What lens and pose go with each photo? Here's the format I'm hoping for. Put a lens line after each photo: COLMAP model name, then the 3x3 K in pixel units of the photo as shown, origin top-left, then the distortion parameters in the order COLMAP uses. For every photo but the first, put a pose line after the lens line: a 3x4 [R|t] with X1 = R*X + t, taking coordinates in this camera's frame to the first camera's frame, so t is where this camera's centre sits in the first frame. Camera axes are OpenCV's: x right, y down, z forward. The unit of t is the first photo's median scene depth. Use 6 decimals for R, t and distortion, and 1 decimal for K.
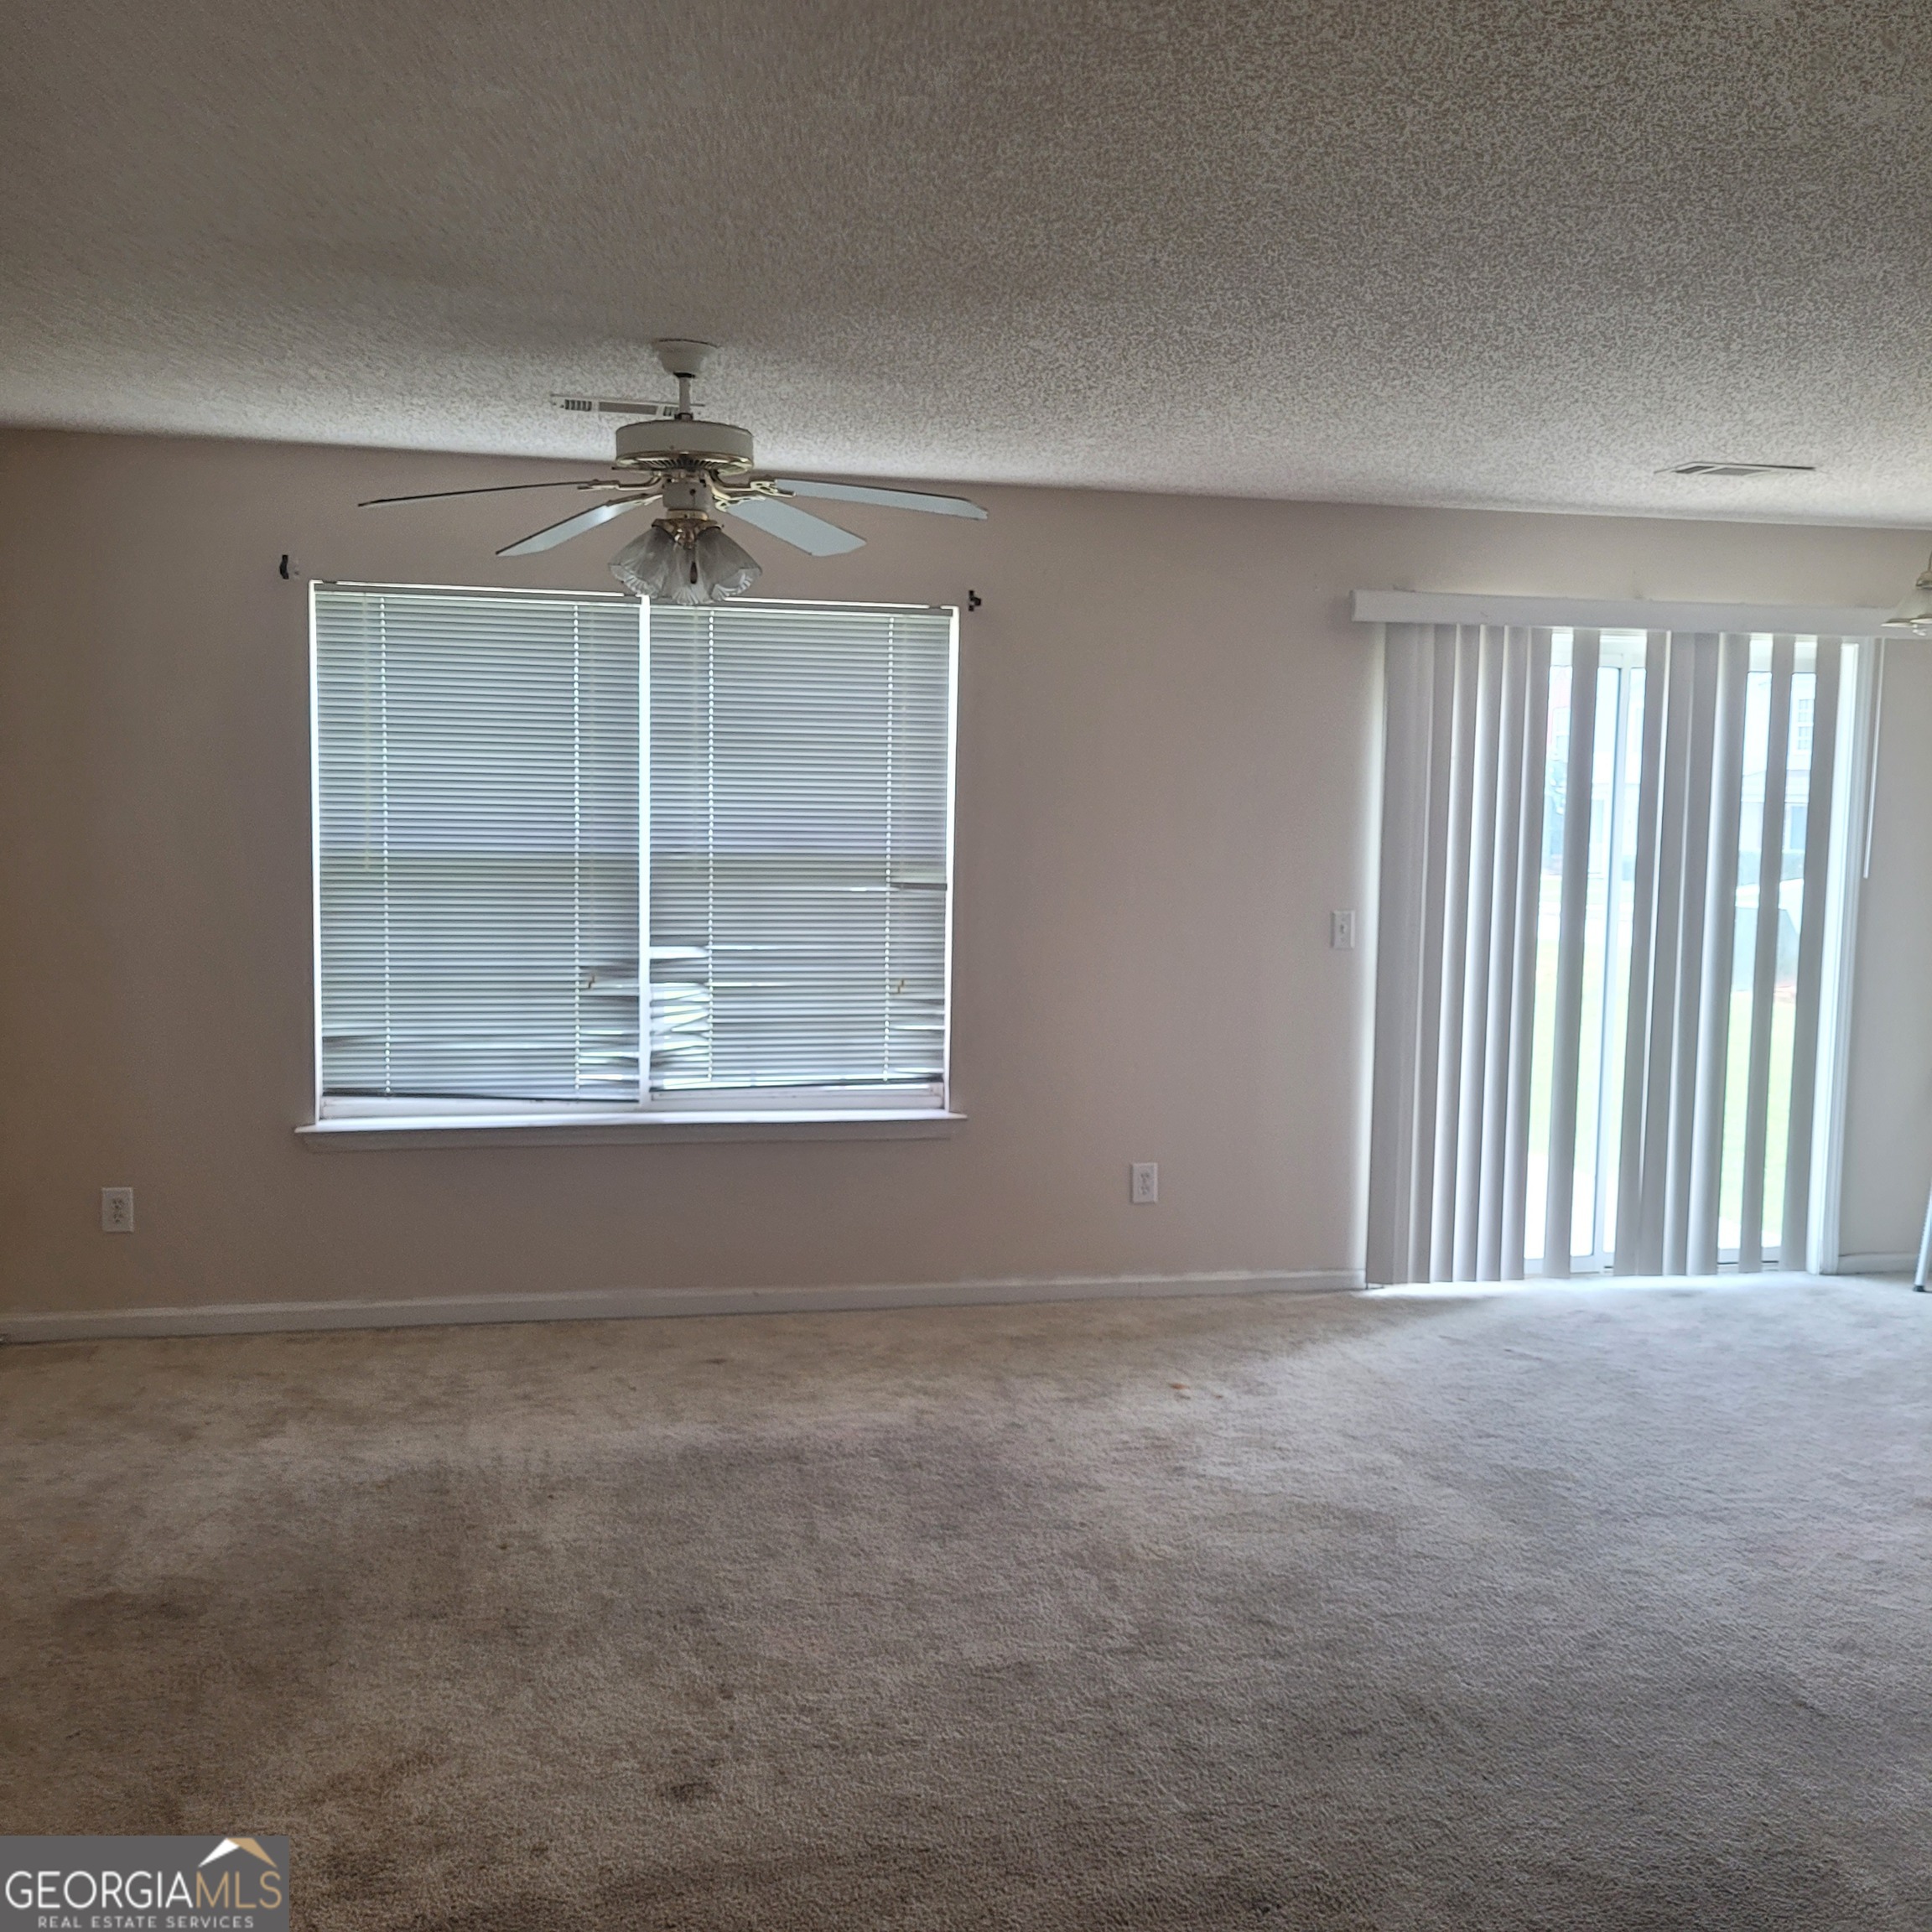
lens RADIAL K [[1961.4, 0, 961.7], [0, 1961.4, 976.7], [0, 0, 1]] dist [0.087207, -0.104604]
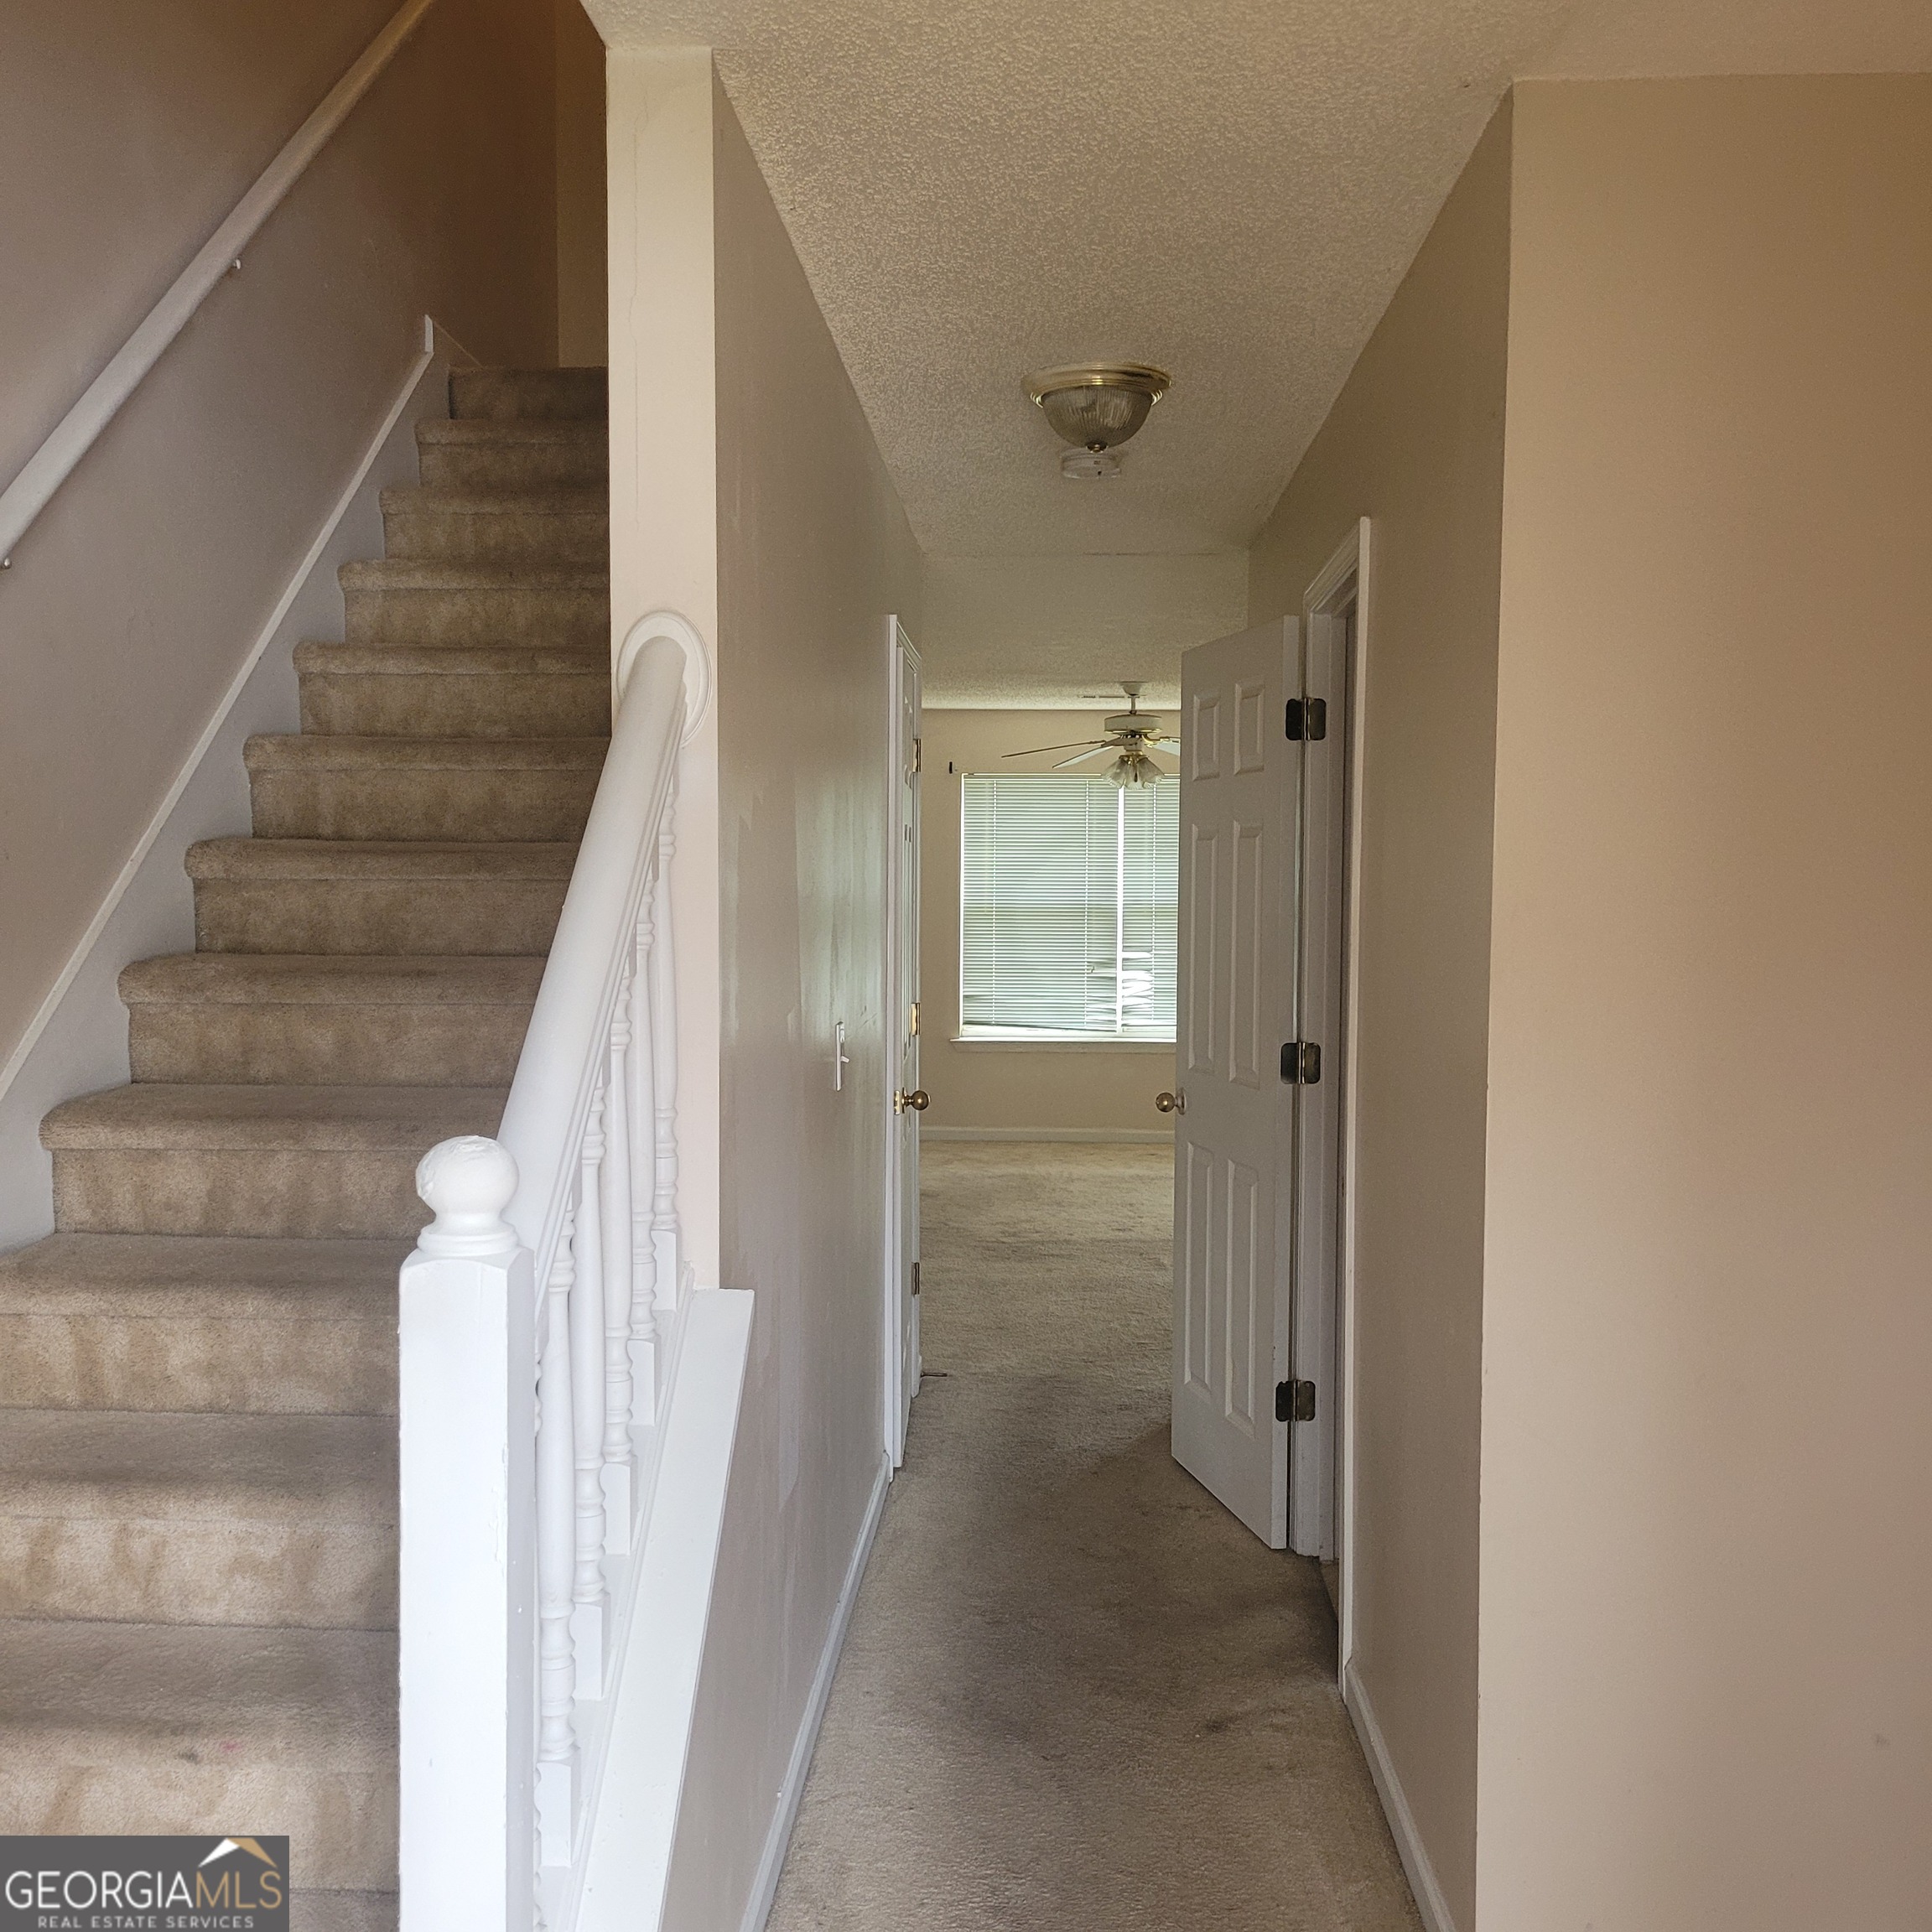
lens RADIAL K [[1961.4, 0, 961.7], [0, 1961.4, 976.7], [0, 0, 1]] dist [0.087207, -0.104604]
pose [[0.967463, -0.000738, -0.253010, 0.182939], [-0.011529, 0.998828, -0.046998, 0.104611], [0.252748, 0.048386, 0.966322, -0.936558]]
